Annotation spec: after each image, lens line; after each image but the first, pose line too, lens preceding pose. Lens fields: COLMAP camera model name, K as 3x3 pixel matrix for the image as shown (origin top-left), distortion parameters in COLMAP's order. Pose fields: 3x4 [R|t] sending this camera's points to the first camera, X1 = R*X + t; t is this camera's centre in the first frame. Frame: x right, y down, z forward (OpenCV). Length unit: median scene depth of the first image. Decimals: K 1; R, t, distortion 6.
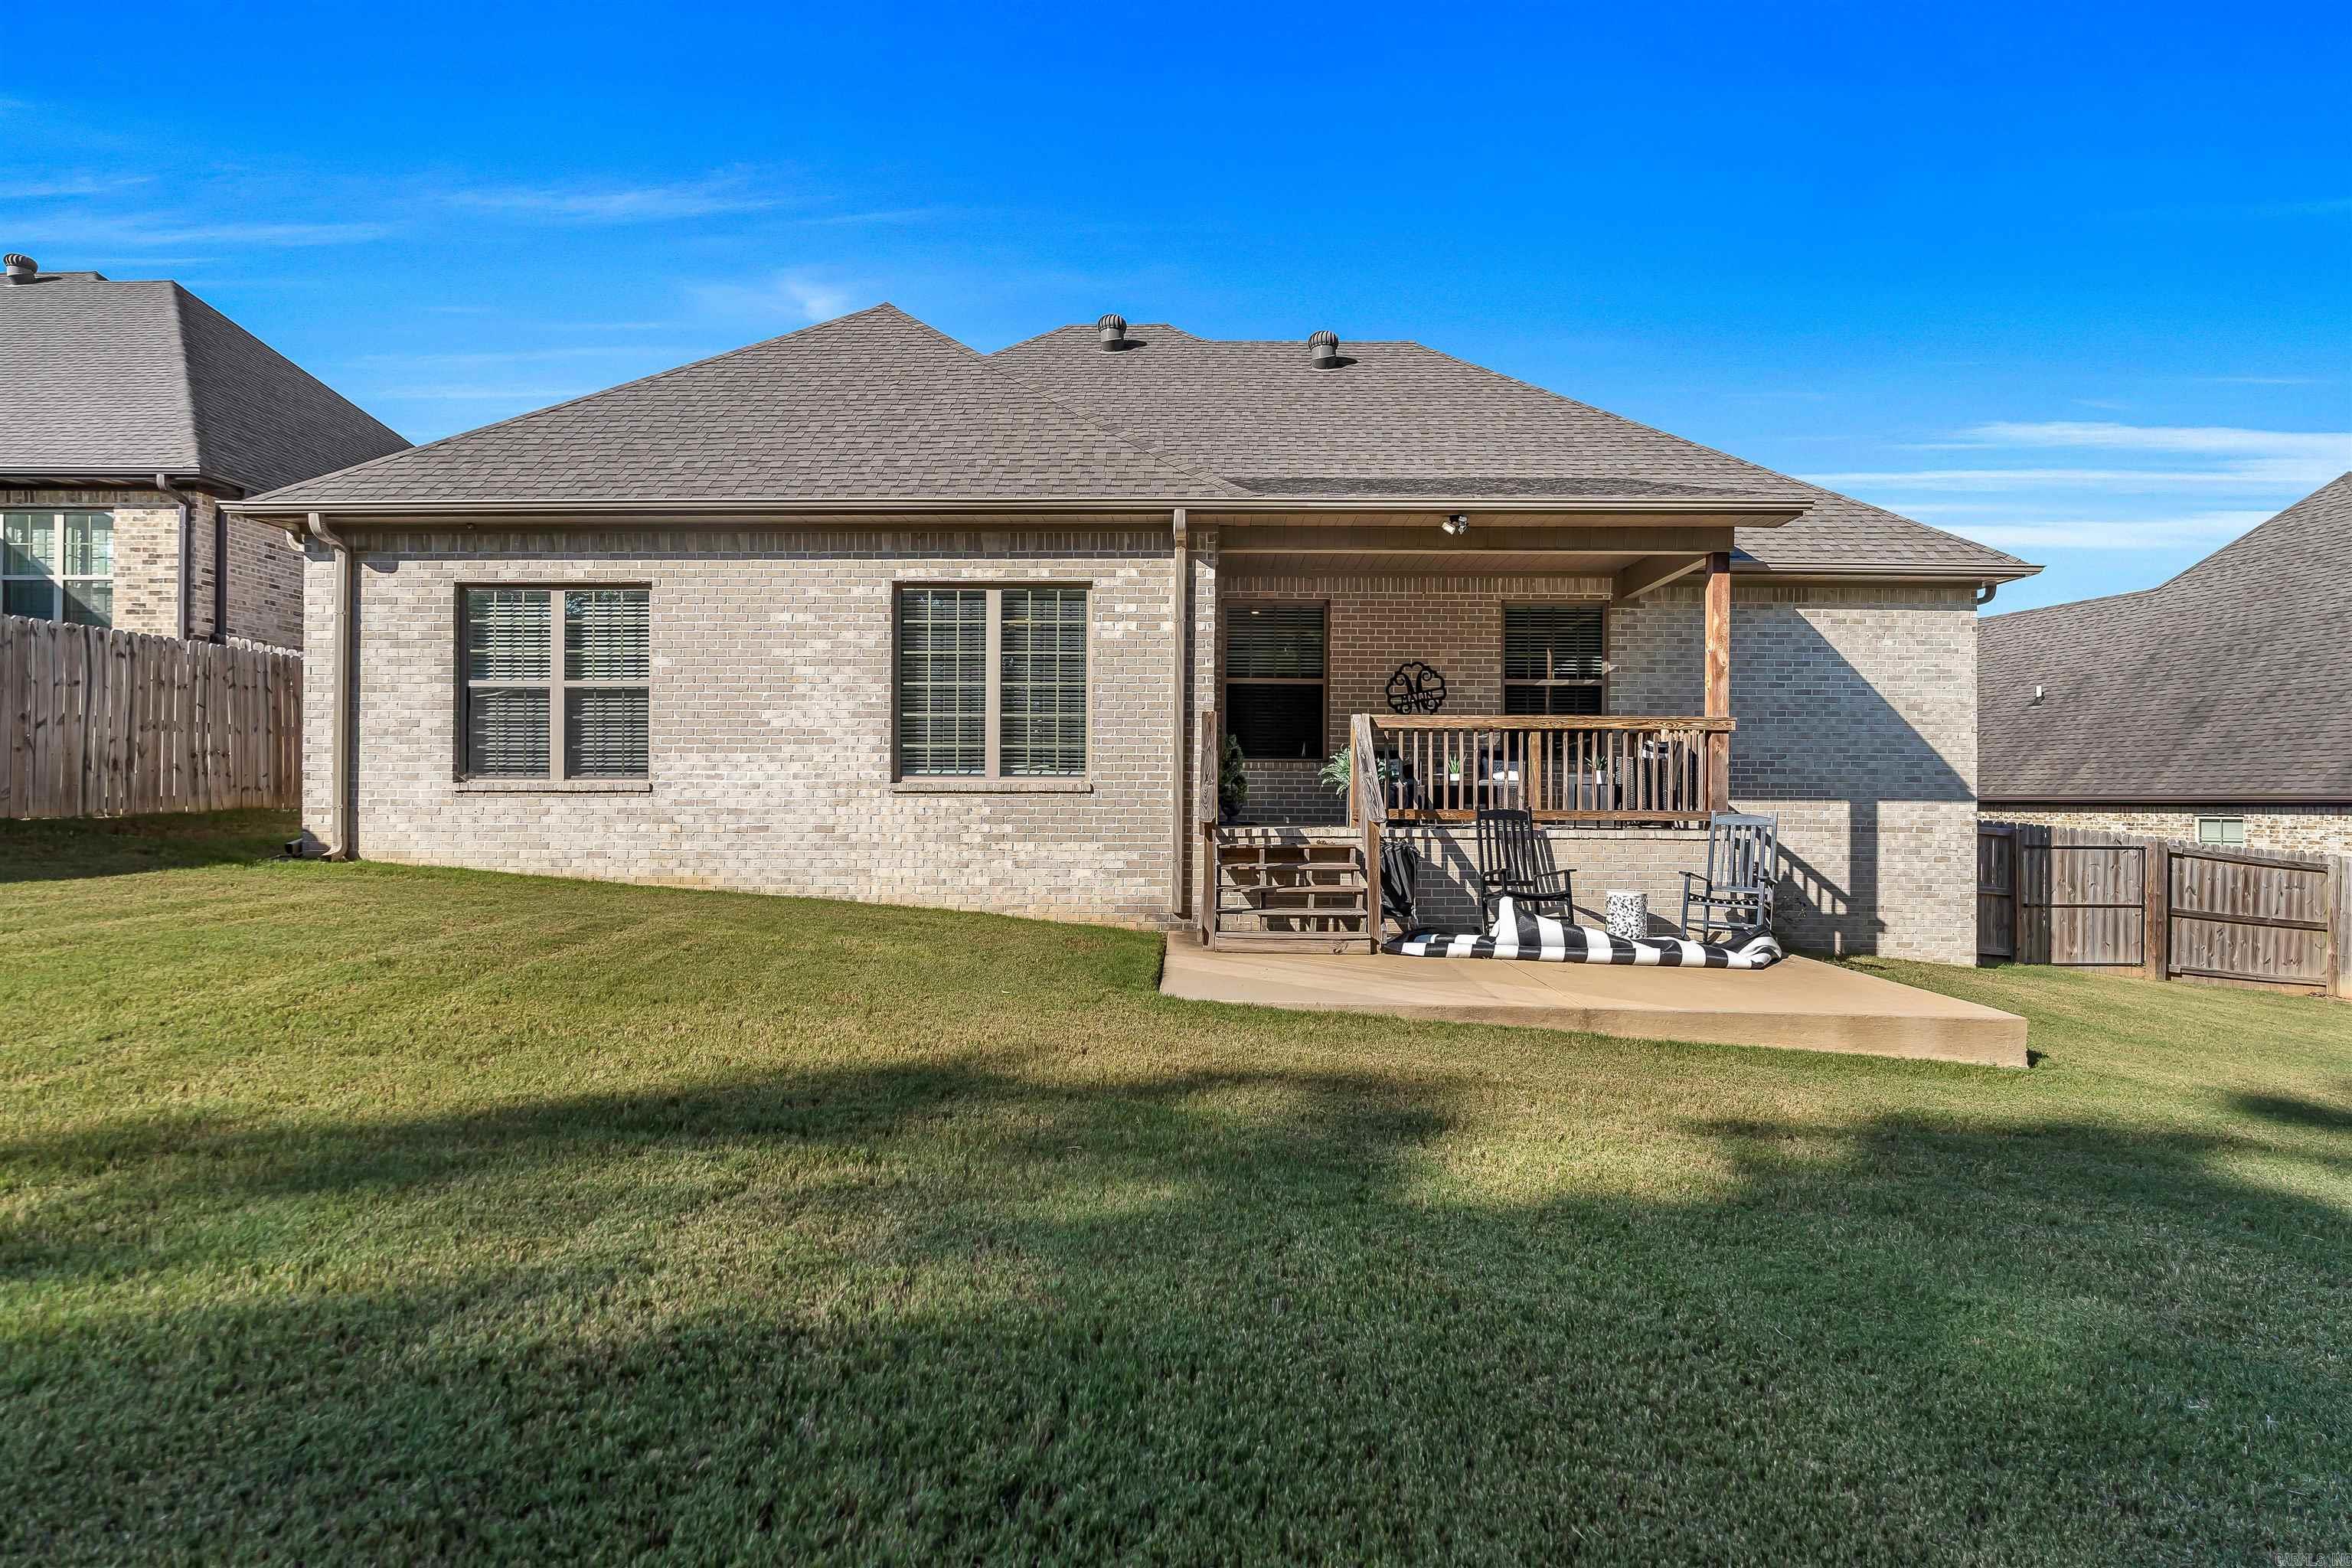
lens RADIAL K [[1120.1, 0, 1174.0], [0, 1120.1, 797.6], [0, 0, 1]] dist [-0.003409, 0.000325]
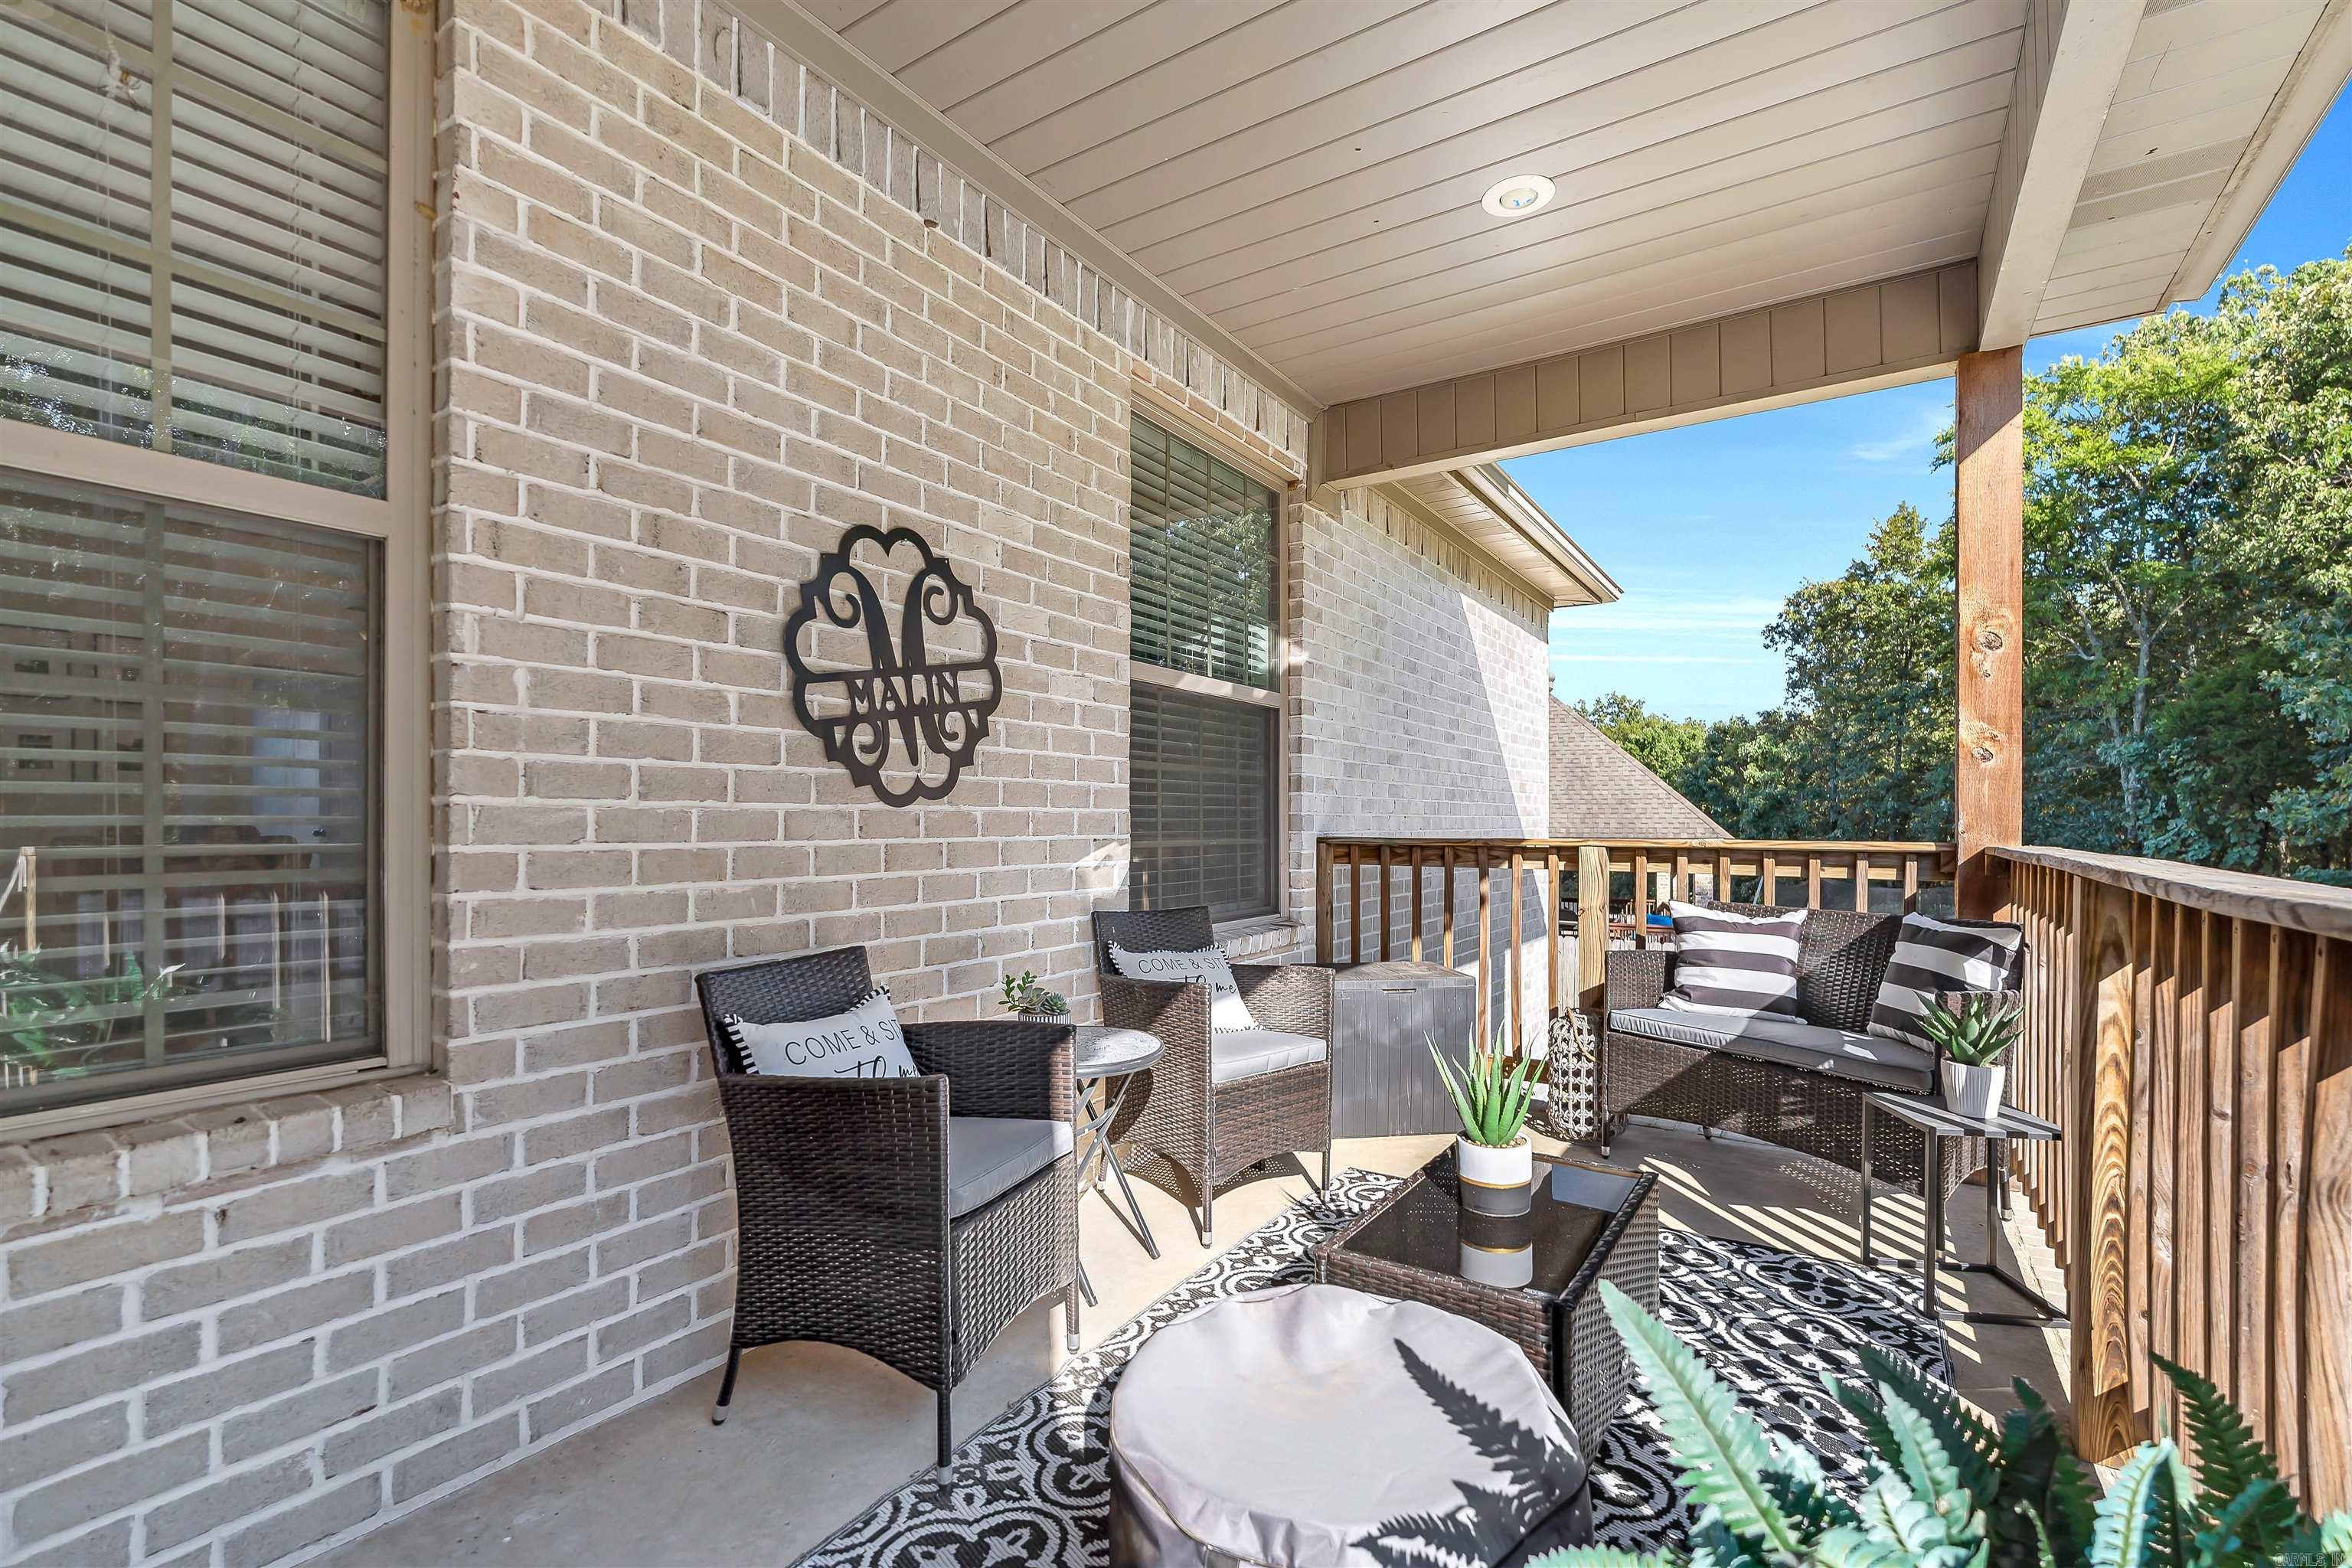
lens RADIAL K [[1037.6, 0, 1171.1], [0, 1037.6, 819.6], [0, 0, 1]] dist [-0.004746, 0.000664]
pose [[0.541546, -0.009704, 0.840615, 0.091972], [-0.001211, 0.999923, 0.012323, -0.082327], [-0.840670, -0.007691, 0.541492, 1.038045]]
